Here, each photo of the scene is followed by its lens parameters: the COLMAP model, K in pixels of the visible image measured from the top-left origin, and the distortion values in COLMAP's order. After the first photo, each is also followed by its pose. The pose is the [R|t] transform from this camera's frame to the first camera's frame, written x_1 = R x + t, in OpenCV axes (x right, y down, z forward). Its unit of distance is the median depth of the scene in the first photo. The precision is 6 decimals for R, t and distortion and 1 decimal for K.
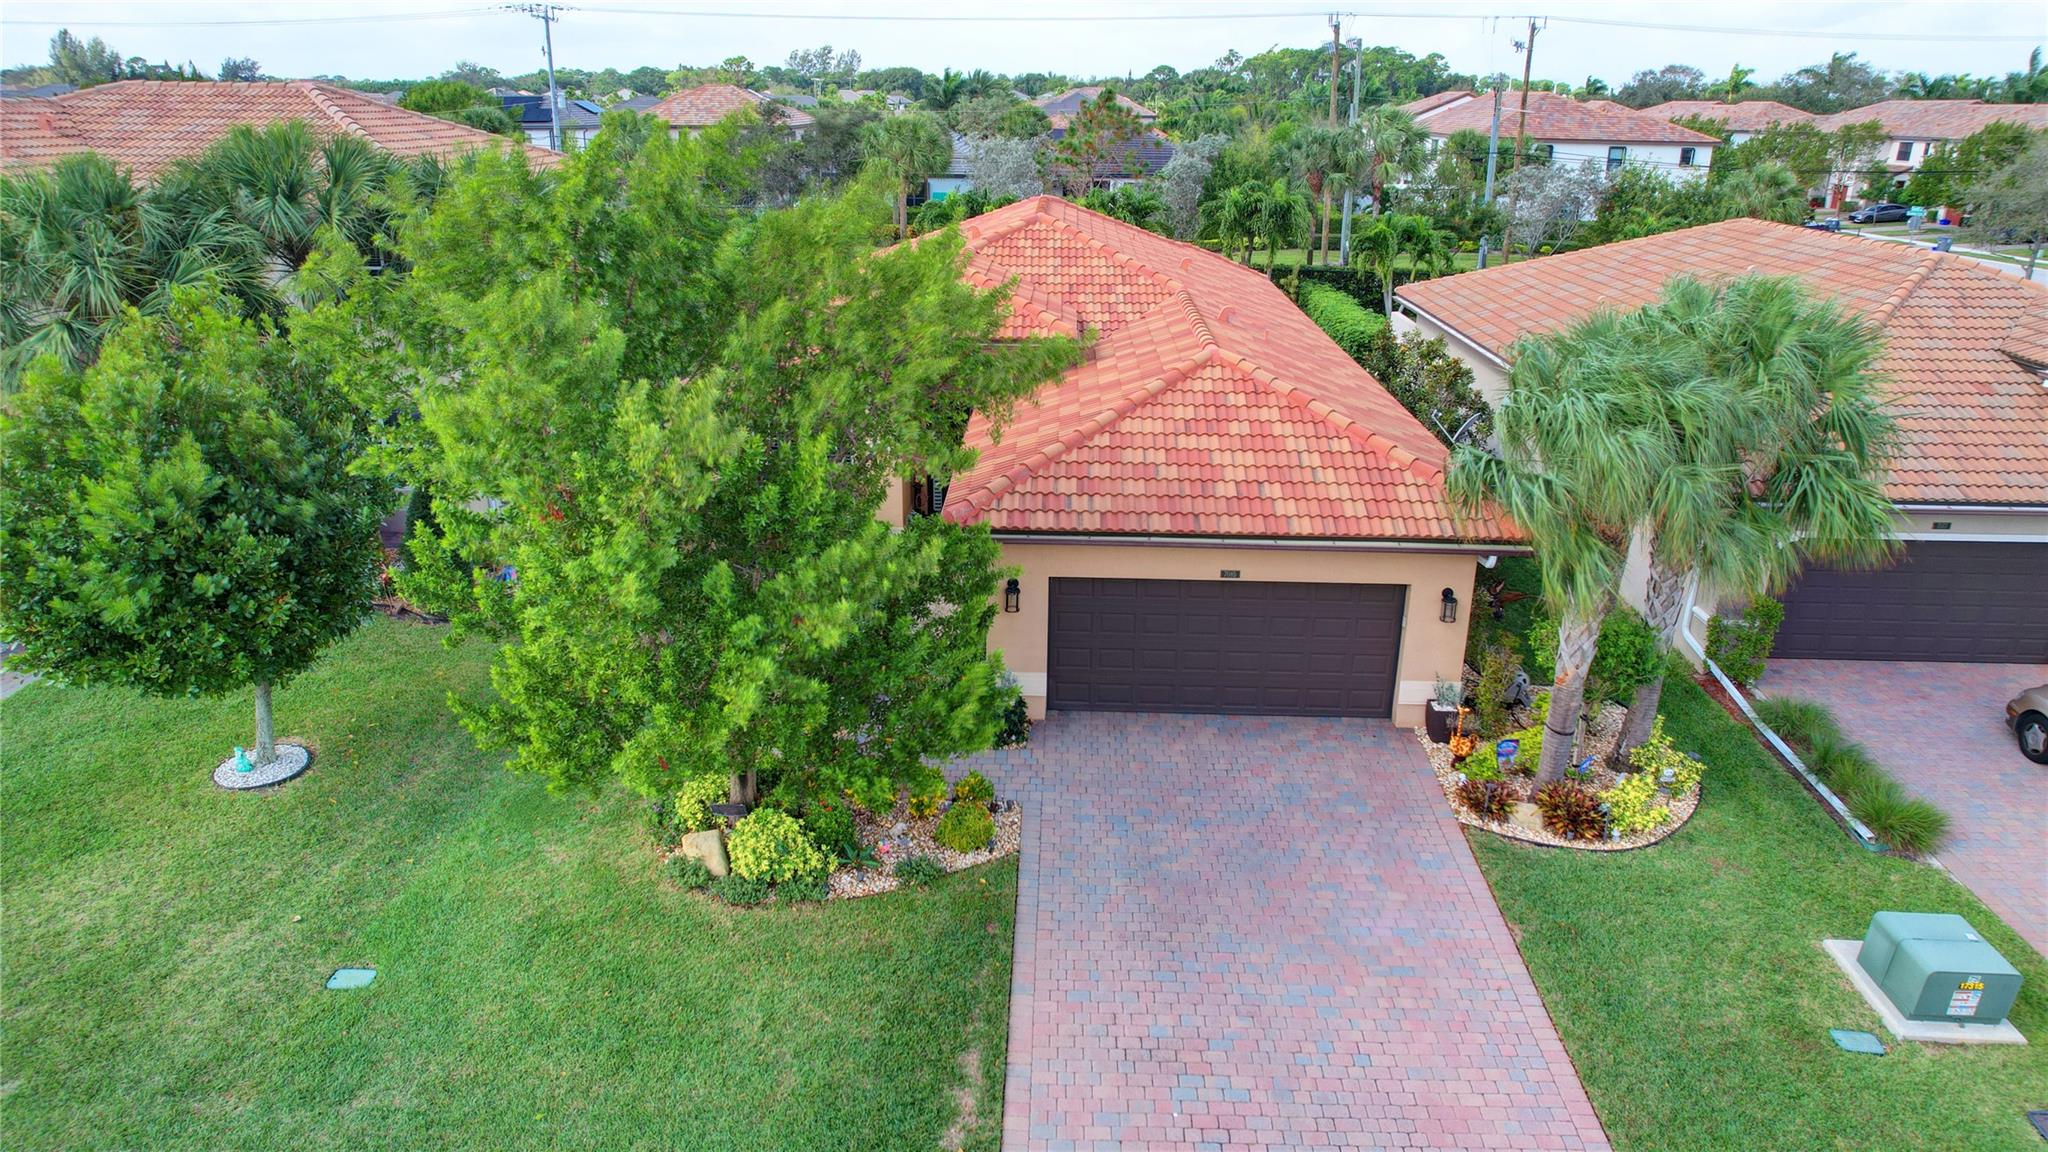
lens RADIAL K [[1309.3, 0, 1024.0], [0, 1309.3, 576.0], [0, 0, 1]] dist [-0.072131, 0.063577]
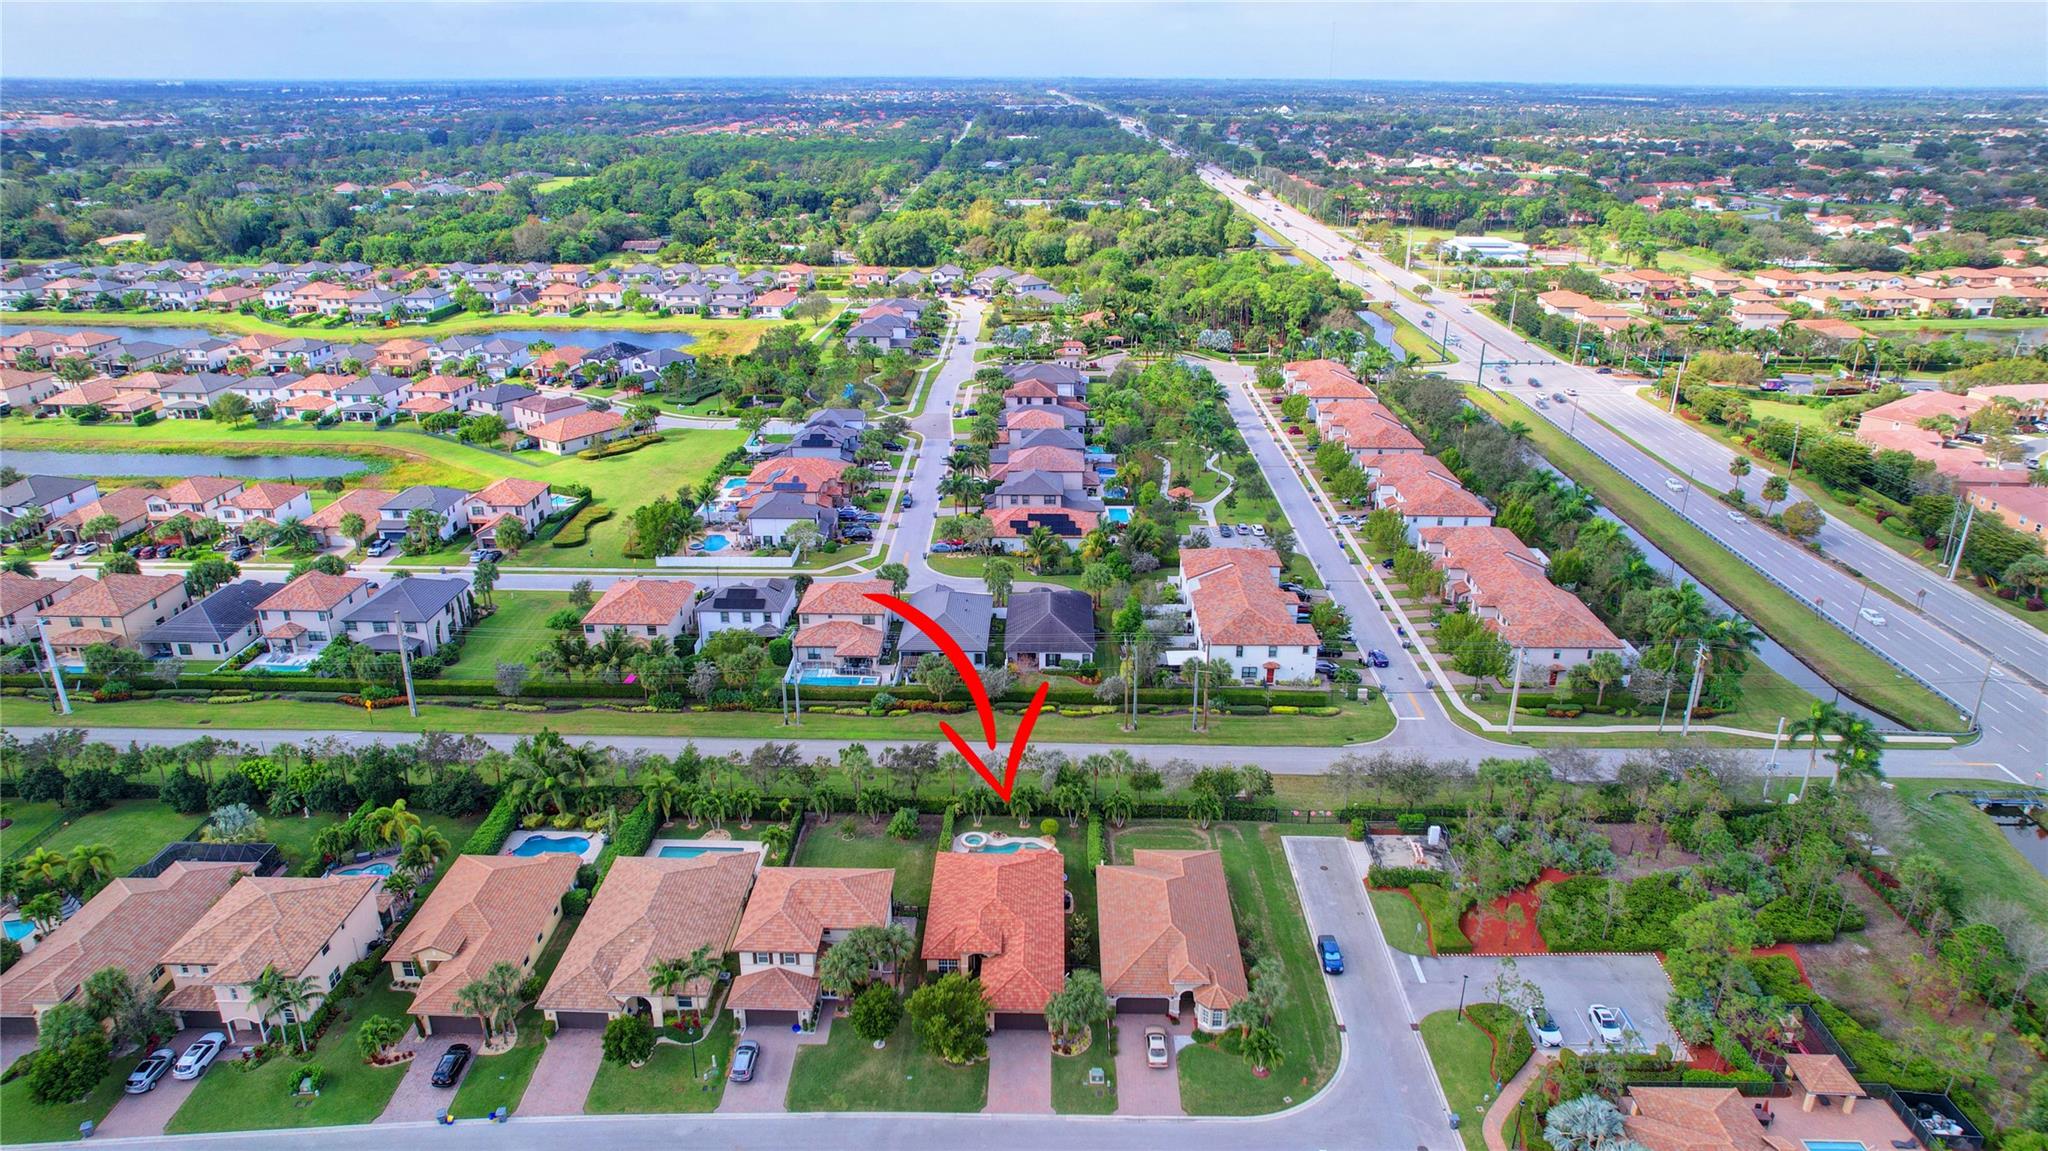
lens RADIAL K [[1303.4, 0, 1022.2], [0, 1303.4, 584.7], [0, 0, 1]] dist [-0.075189, 0.068122]
pose [[0.999928, -0.011377, 0.003894, 0.164729], [0.011280, 0.999644, 0.024167, -2.411543], [-0.004168, -0.024122, 0.999700, -5.713226]]
